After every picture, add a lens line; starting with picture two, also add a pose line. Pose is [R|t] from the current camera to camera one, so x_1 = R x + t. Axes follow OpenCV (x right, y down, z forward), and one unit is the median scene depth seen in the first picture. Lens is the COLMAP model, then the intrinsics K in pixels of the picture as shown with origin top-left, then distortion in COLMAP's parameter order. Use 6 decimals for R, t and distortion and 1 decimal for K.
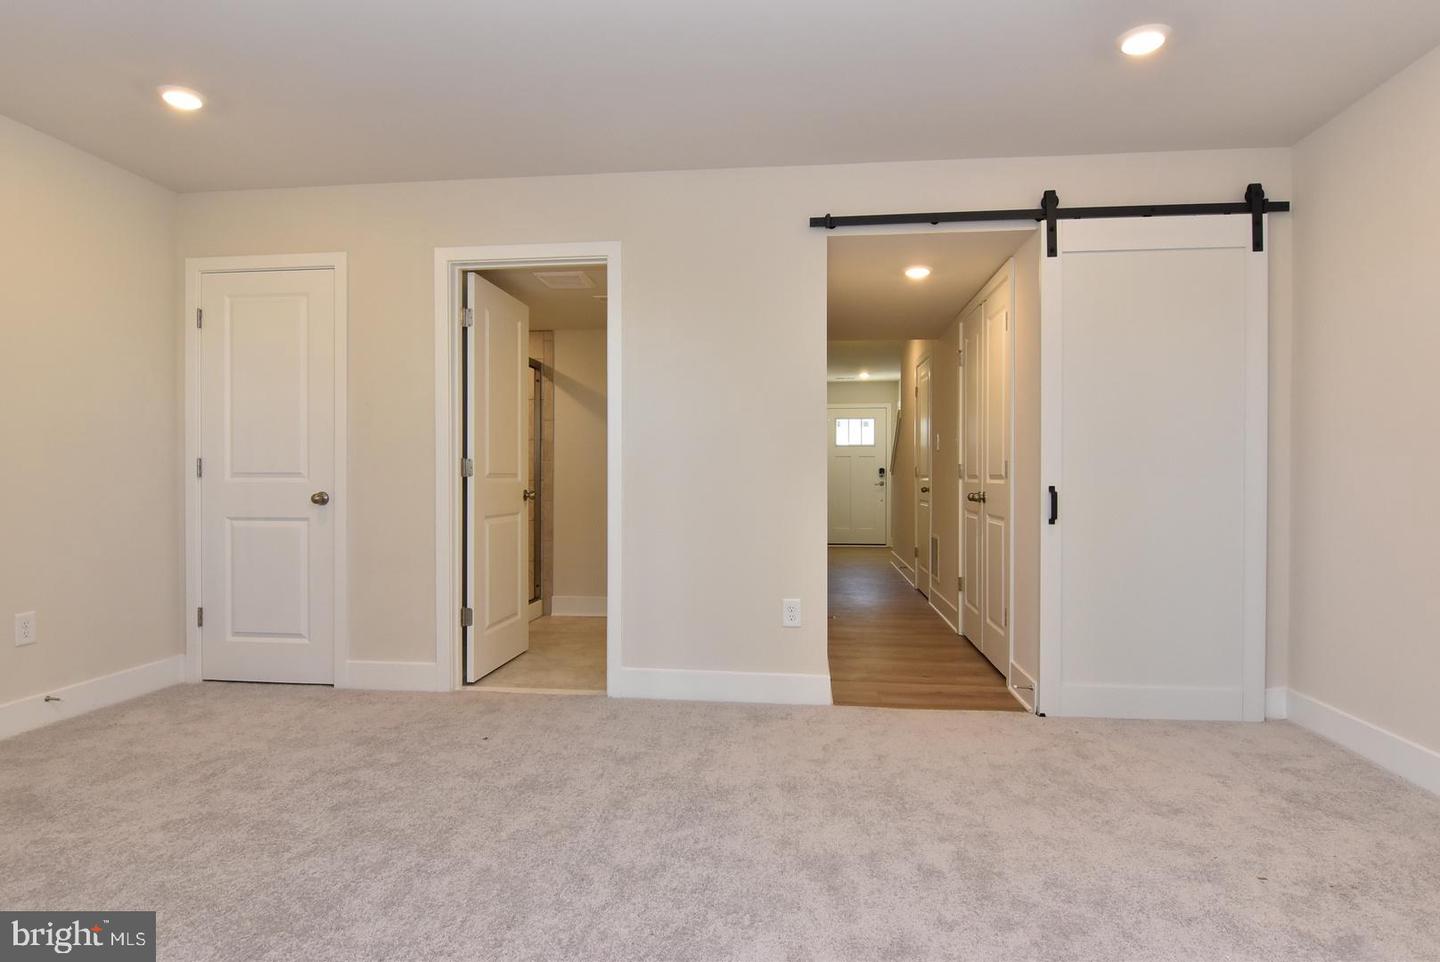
lens RADIAL K [[765.6, 0, 721.4], [0, 765.6, 476.4], [0, 0, 1]] dist [0.005204, -0.016933]
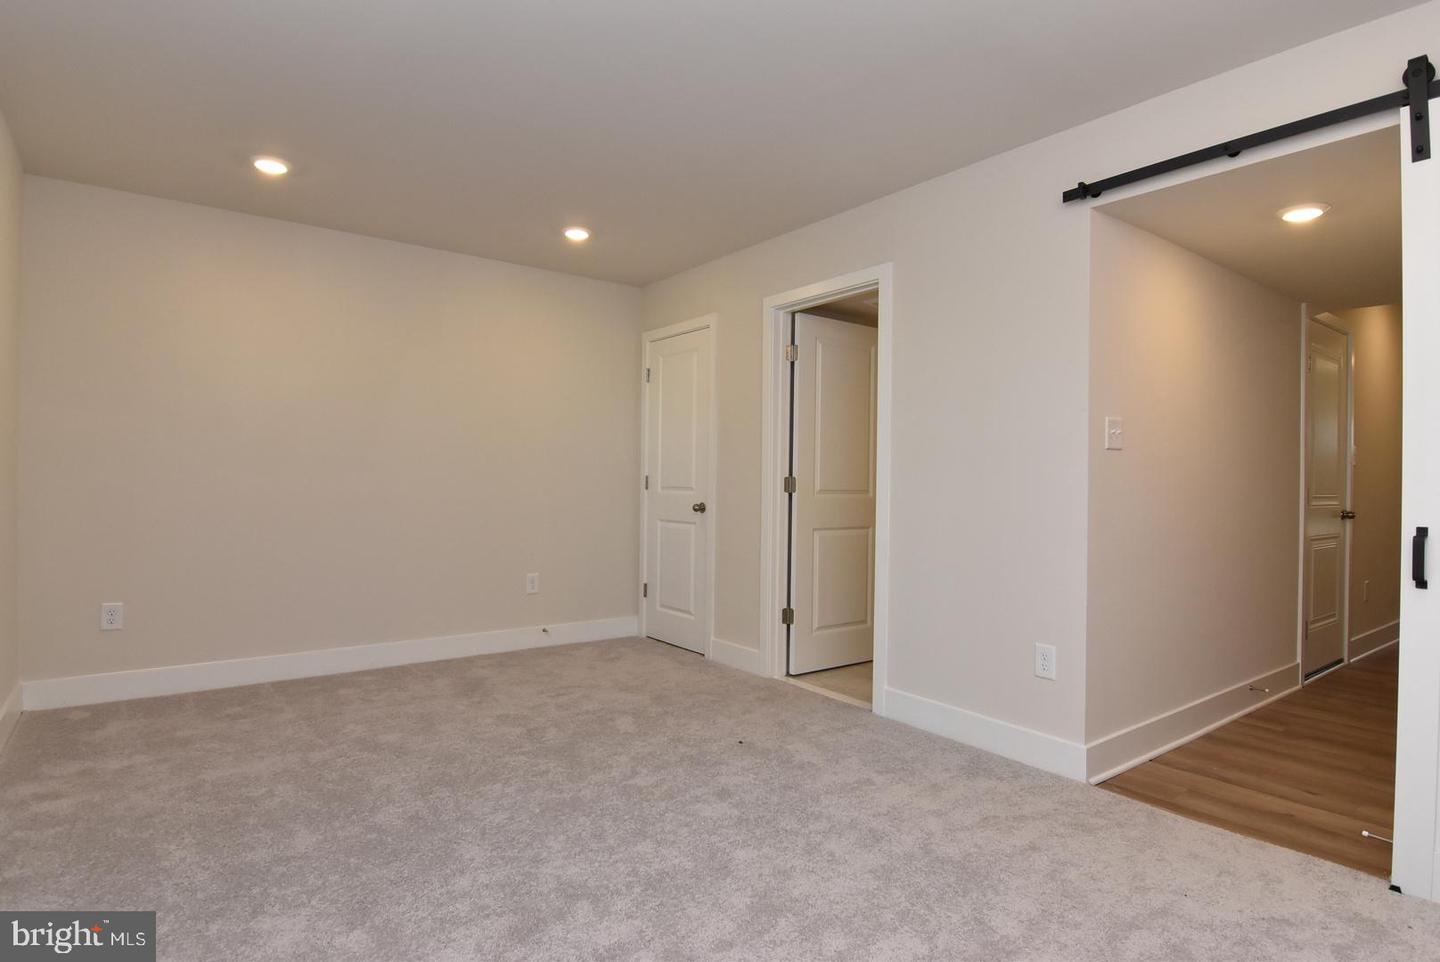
lens RADIAL K [[765.6, 0, 724.0], [0, 765.6, 477.0], [0, 0, 1]] dist [0.005204, -0.016933]
pose [[0.689682, 0.004467, -0.724099, 0.443090], [-0.011715, 0.999919, -0.004989, -0.017061], [0.724018, 0.011924, 0.689678, 0.150514]]
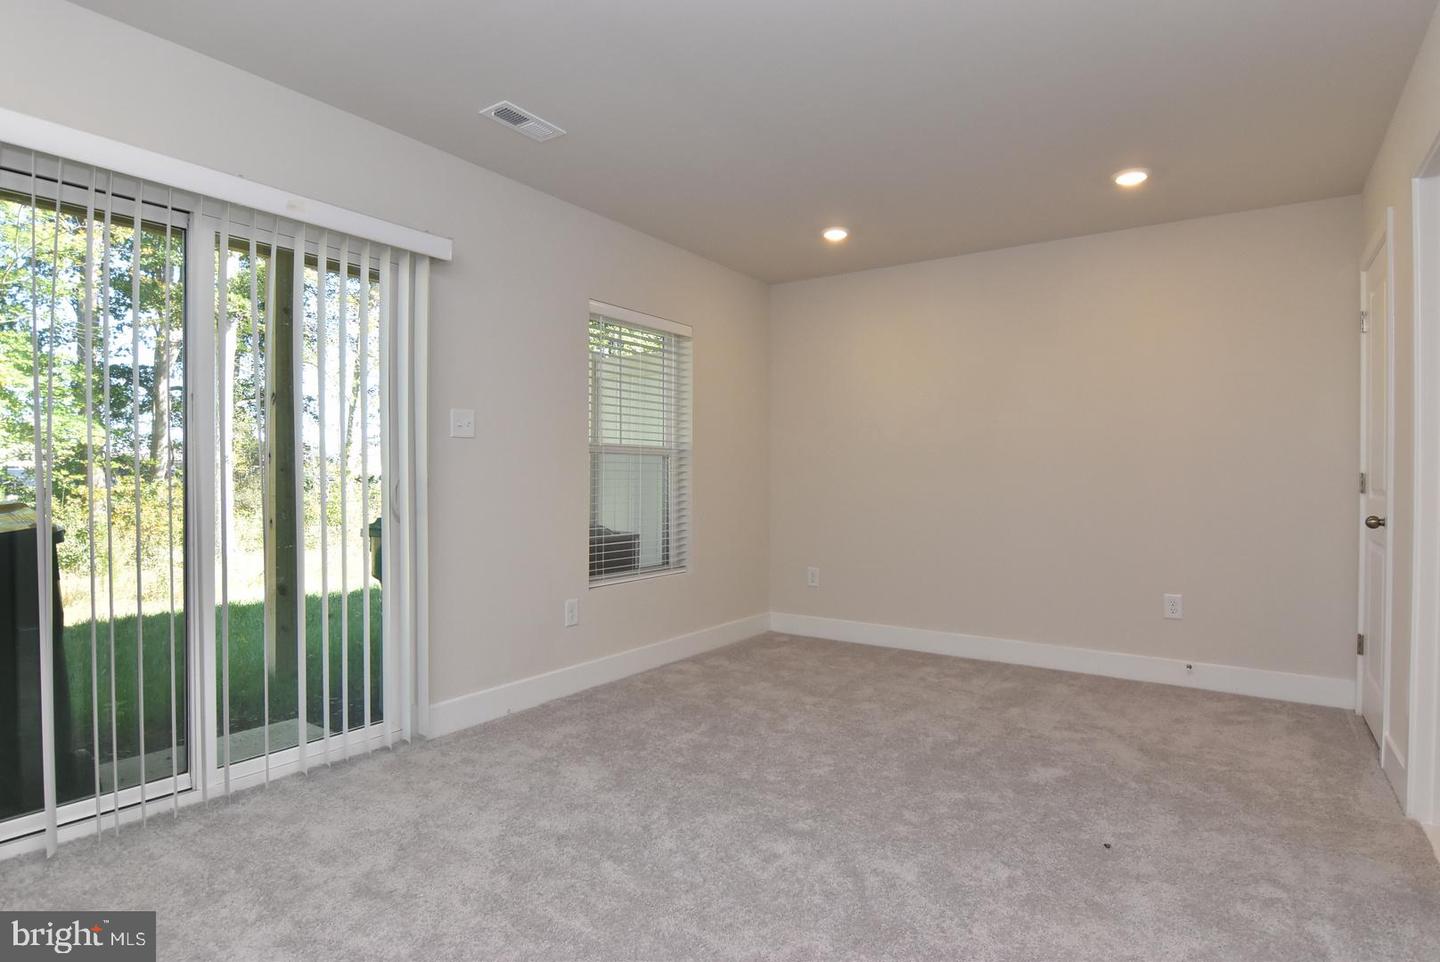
lens RADIAL K [[765.6, 0, 724.2], [0, 765.6, 481.1], [0, 0, 1]] dist [0.005204, -0.016933]
pose [[-0.466362, 0.003813, -0.884586, 0.518068], [-0.003085, 0.999978, 0.005936, -0.018257], [0.884588, 0.005497, -0.466340, 0.786531]]
